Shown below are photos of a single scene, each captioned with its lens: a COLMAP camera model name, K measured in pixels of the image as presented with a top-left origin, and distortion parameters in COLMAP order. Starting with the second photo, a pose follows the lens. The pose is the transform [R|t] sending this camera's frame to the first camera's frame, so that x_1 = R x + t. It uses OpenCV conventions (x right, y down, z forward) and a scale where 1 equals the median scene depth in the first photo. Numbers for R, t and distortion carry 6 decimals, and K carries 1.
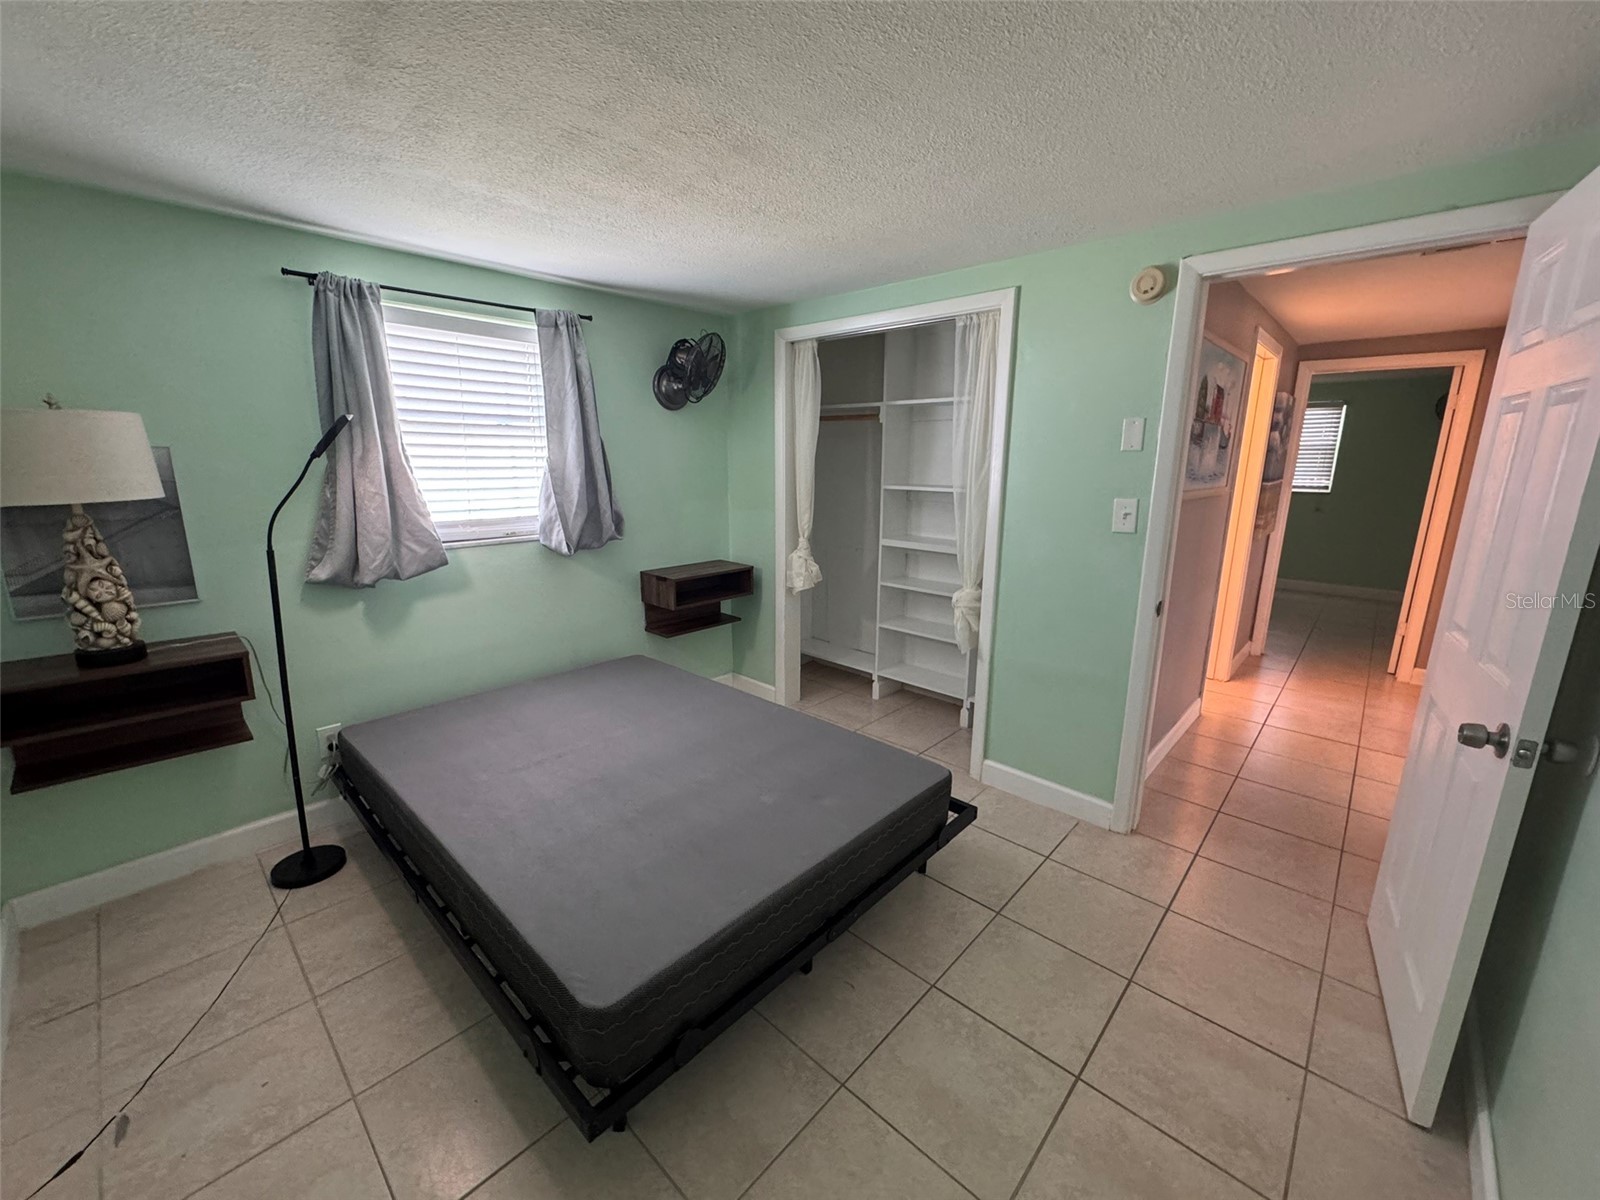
lens RADIAL K [[639.5, 0, 792.6], [0, 639.5, 602.6], [0, 0, 1]] dist [-0.002389, -0.000652]
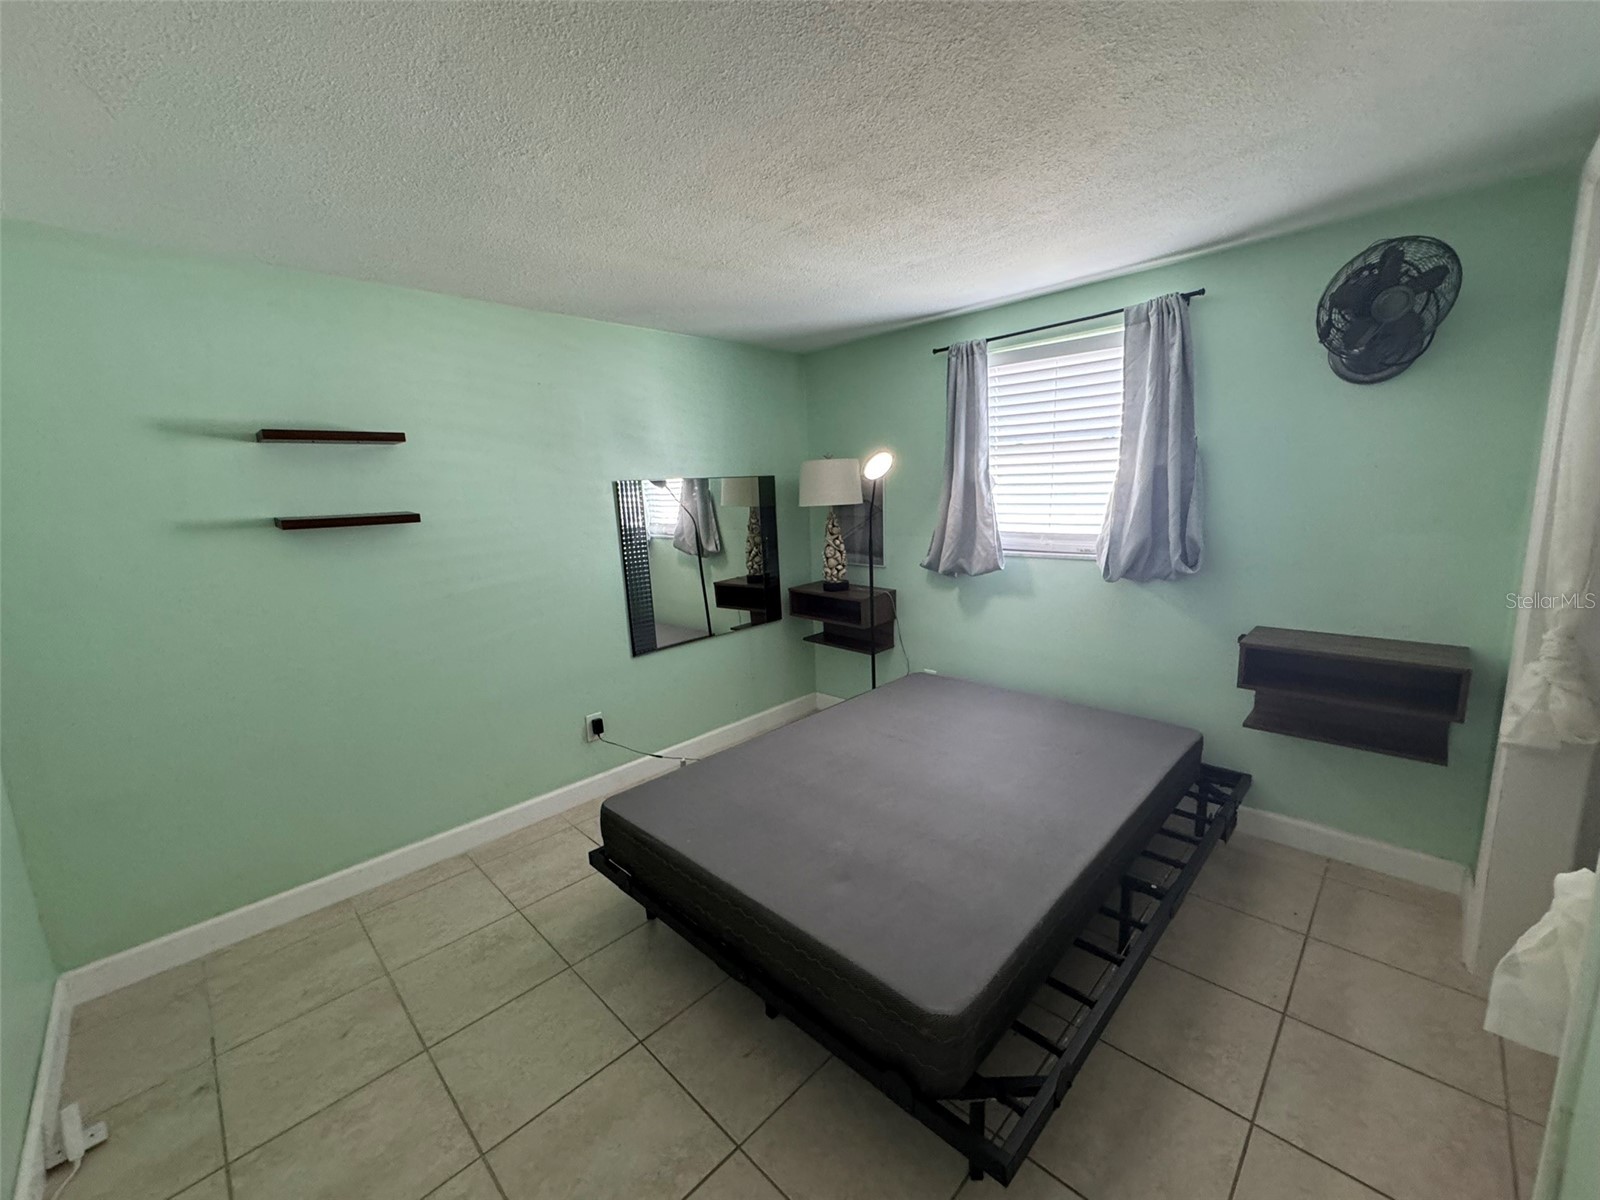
lens RADIAL K [[639.5, 0, 801.3], [0, 639.5, 602.0], [0, 0, 1]] dist [-0.002389, -0.000652]
pose [[-0.019500, 0.171361, -0.985015, 0.617765], [-0.186578, 0.967272, 0.171968, -0.136603], [0.982247, 0.187136, 0.013110, 0.665058]]
